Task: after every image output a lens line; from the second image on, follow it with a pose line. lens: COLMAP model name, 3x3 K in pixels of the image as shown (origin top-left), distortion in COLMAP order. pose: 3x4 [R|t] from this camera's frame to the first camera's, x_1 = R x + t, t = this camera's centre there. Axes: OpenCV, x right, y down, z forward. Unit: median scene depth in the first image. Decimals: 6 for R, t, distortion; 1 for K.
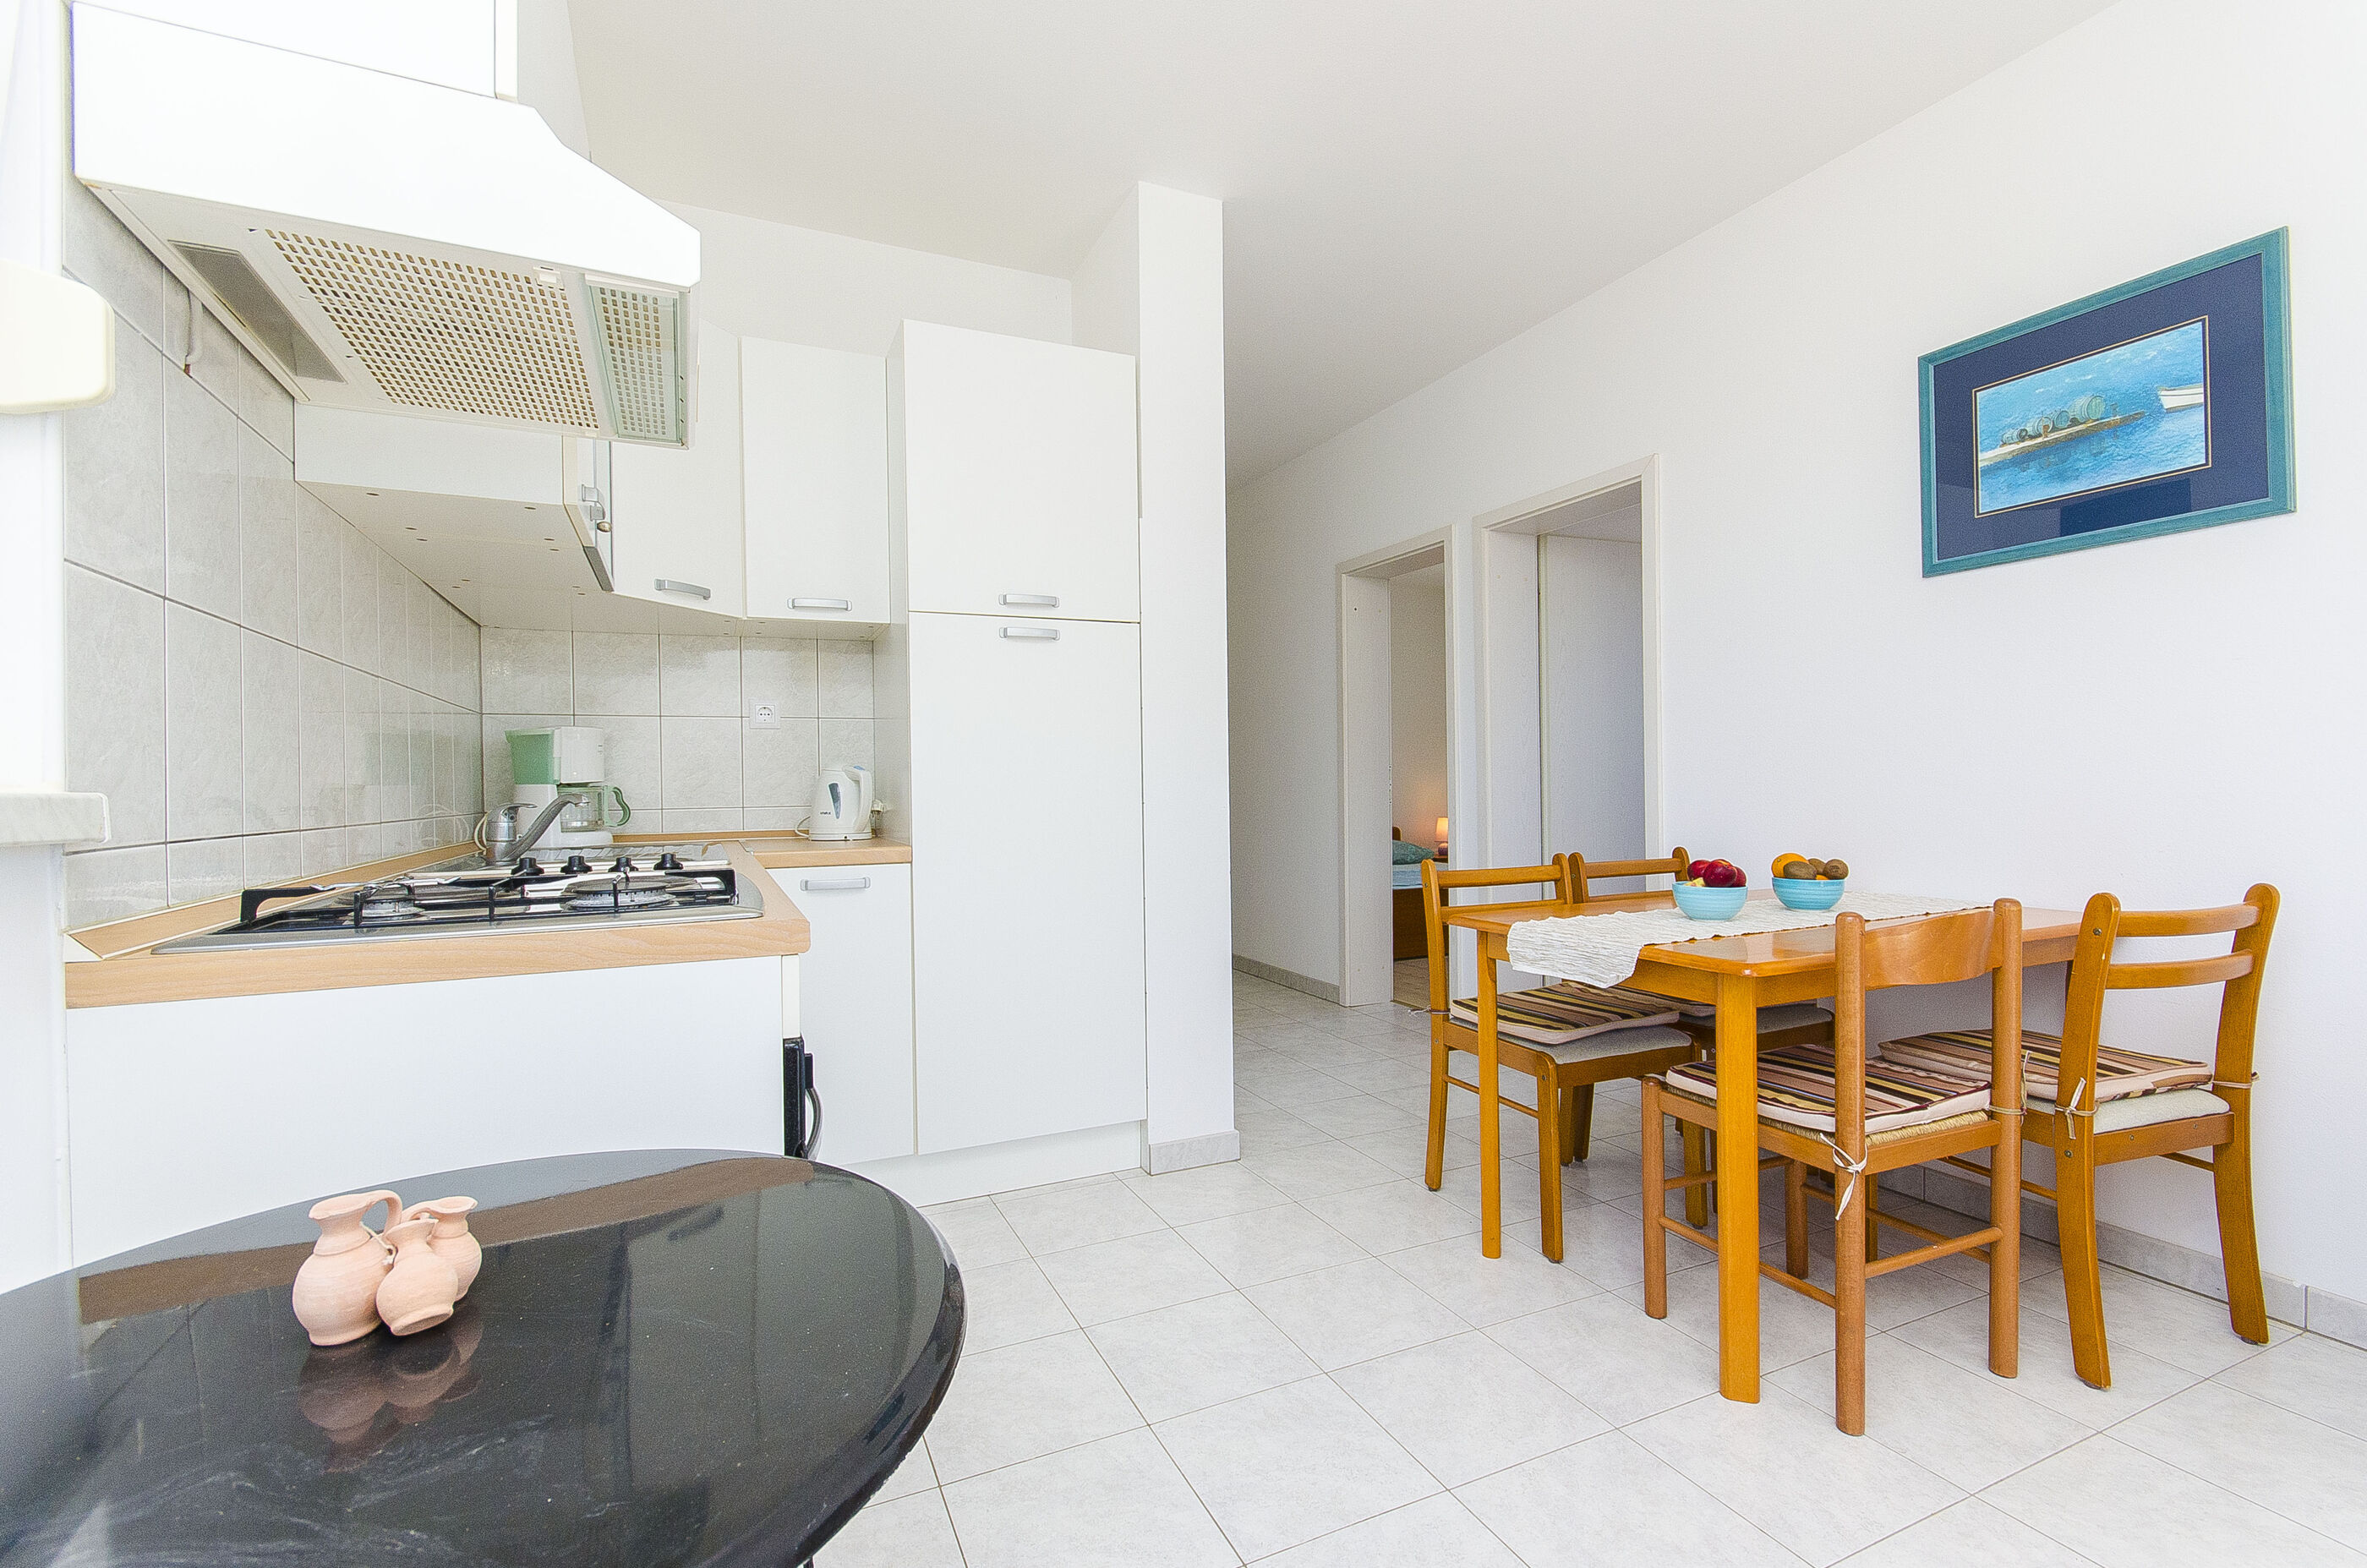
lens RADIAL K [[1022.5, 0, 1174.2], [0, 1022.5, 785.3], [0, 0, 1]] dist [-0.000479, -0.005848]
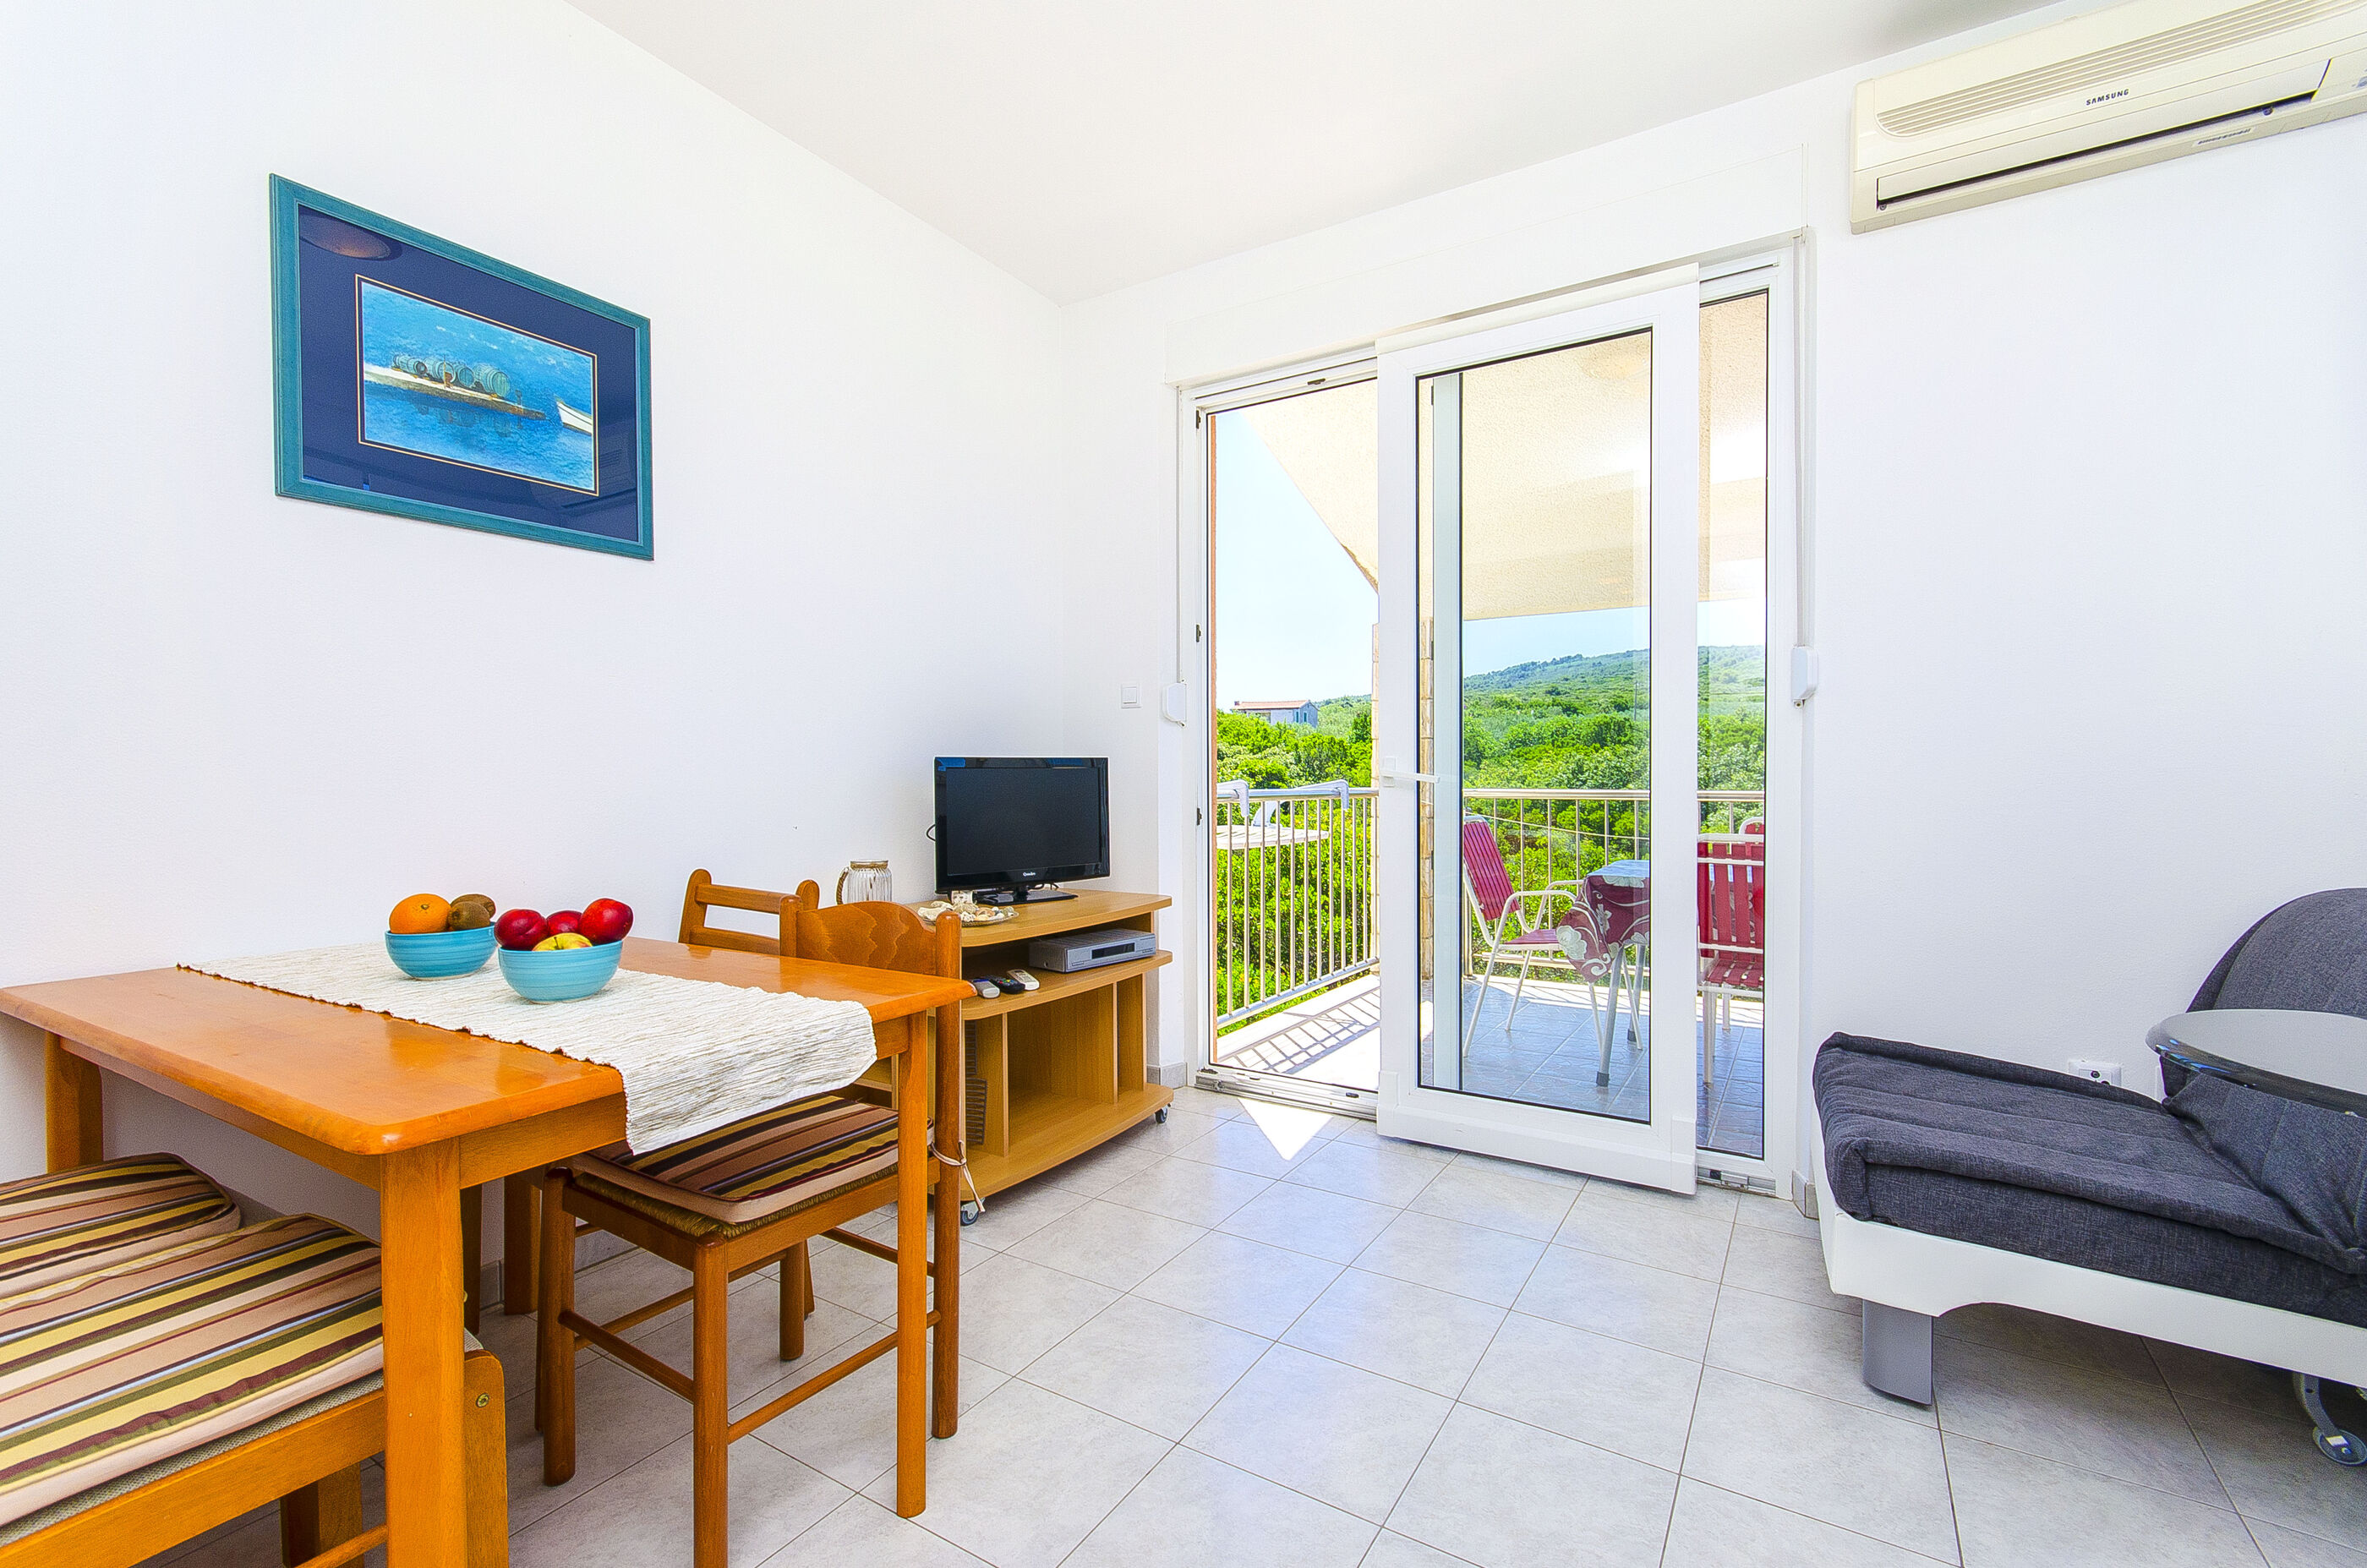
lens RADIAL K [[1022.5, 0, 1176.5], [0, 1022.5, 802.5], [0, 0, 1]] dist [-0.000479, -0.005848]
pose [[-0.525225, -0.003894, 0.850954, -0.199276], [0.004925, 0.999959, 0.007616, 0.005301], [-0.850949, 0.008191, -0.525185, 0.922882]]
